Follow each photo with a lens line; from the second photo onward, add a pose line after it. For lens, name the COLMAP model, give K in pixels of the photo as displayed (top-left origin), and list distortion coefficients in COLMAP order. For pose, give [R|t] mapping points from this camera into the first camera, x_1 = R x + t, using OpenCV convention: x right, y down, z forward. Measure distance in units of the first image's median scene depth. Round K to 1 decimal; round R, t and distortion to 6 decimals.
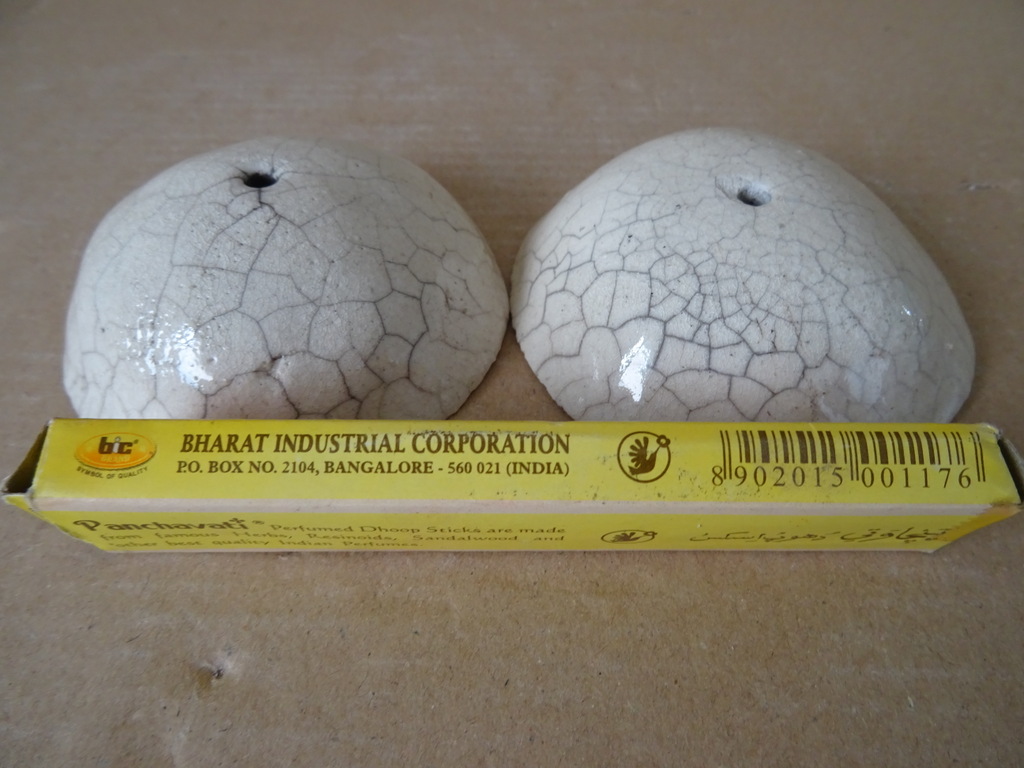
lens RADIAL K [[729.7, 0, 513.3], [0, 729.7, 369.9], [0, 0, 1]] dist [0.001237, -0.022089]
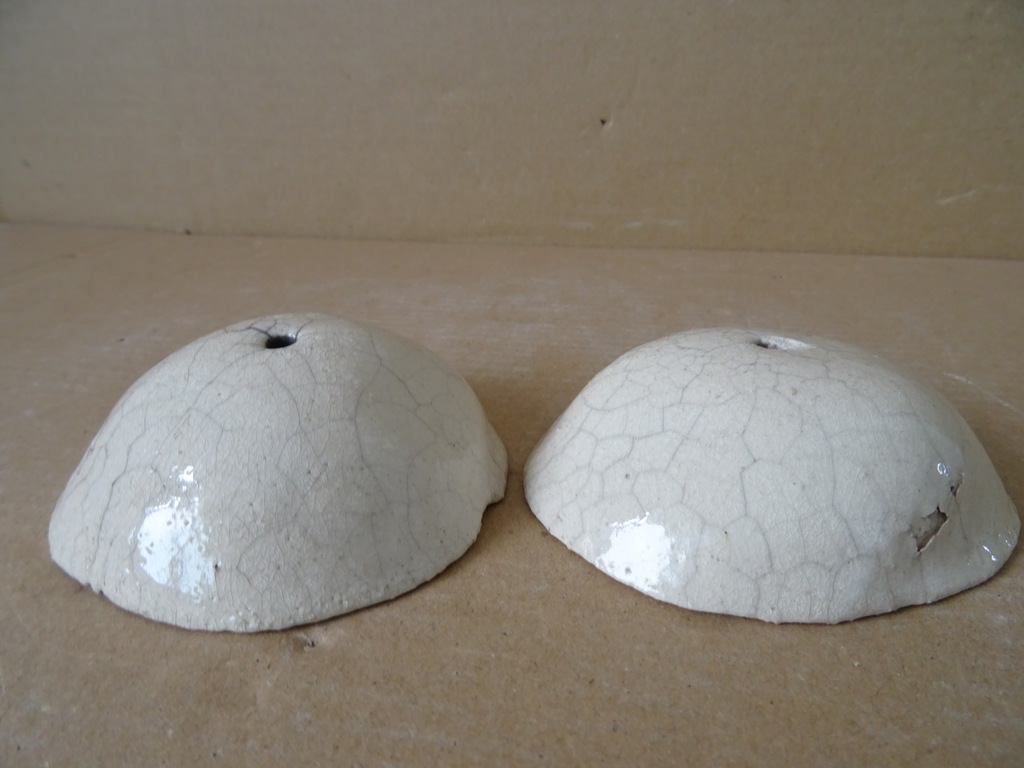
lens RADIAL K [[725.5, 0, 512.9], [0, 725.5, 369.5], [0, 0, 1]] dist [-0.001317, -0.024530]
pose [[0.987196, 0.063381, -0.146382, 0.002096], [-0.121602, 0.892932, -0.433458, 0.442935], [0.103237, 0.445708, 0.889206, -0.053677]]
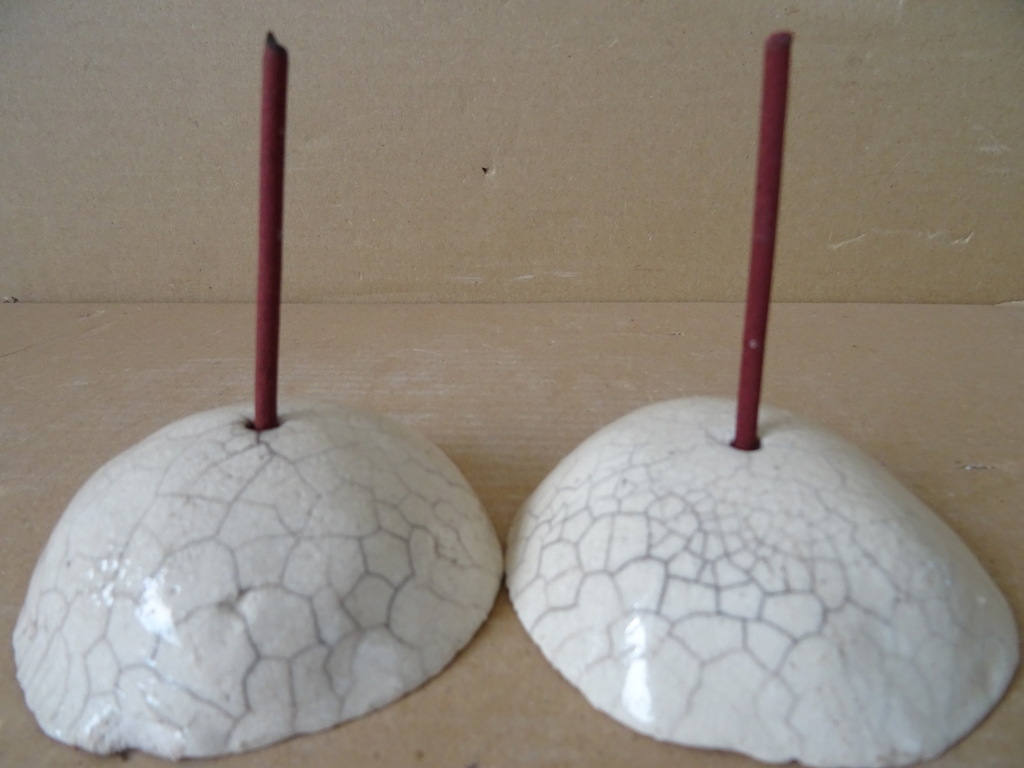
lens RADIAL K [[722.6, 0, 513.8], [0, 722.6, 377.0], [0, 0, 1]] dist [0.001916, -0.025218]
pose [[0.999829, 0.008126, -0.016600, 0.028269], [-0.014705, 0.893829, -0.448167, 0.149712], [0.011195, 0.448334, 0.893796, 0.070849]]
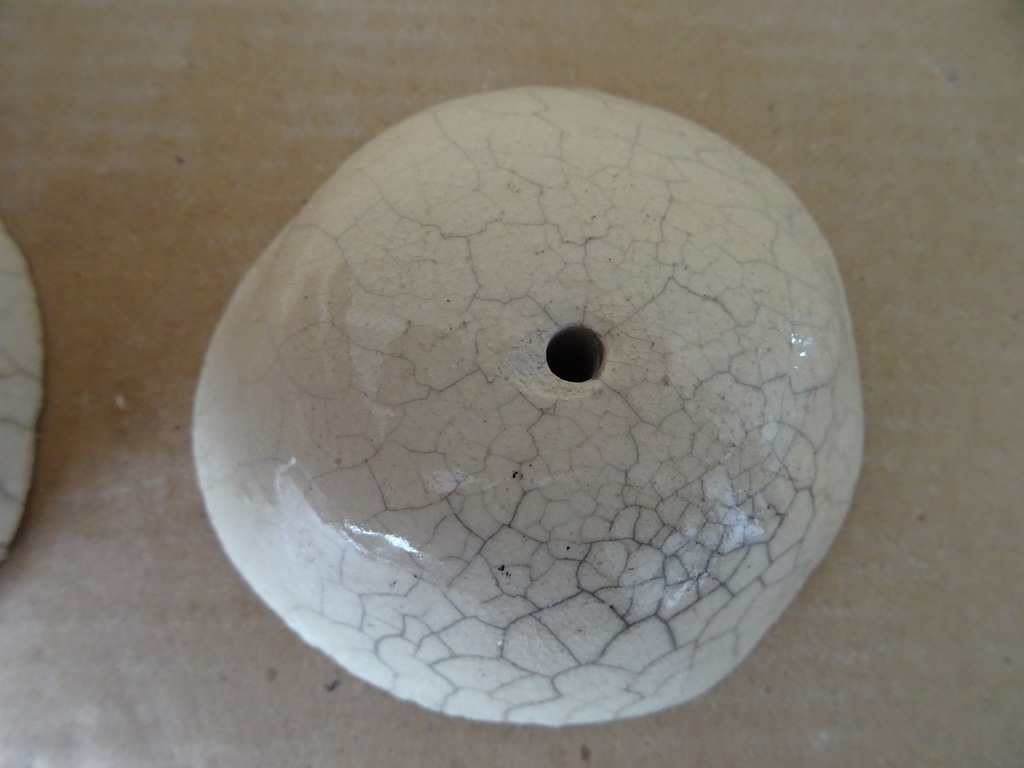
lens RADIAL K [[729.7, 0, 513.3], [0, 729.7, 369.9], [0, 0, 1]] dist [0.001237, -0.022089]
pose [[0.996682, -0.018439, 0.079282, 0.111575], [-0.025231, 0.856044, 0.516287, -0.556496], [-0.077389, -0.516574, 0.852738, 0.550777]]
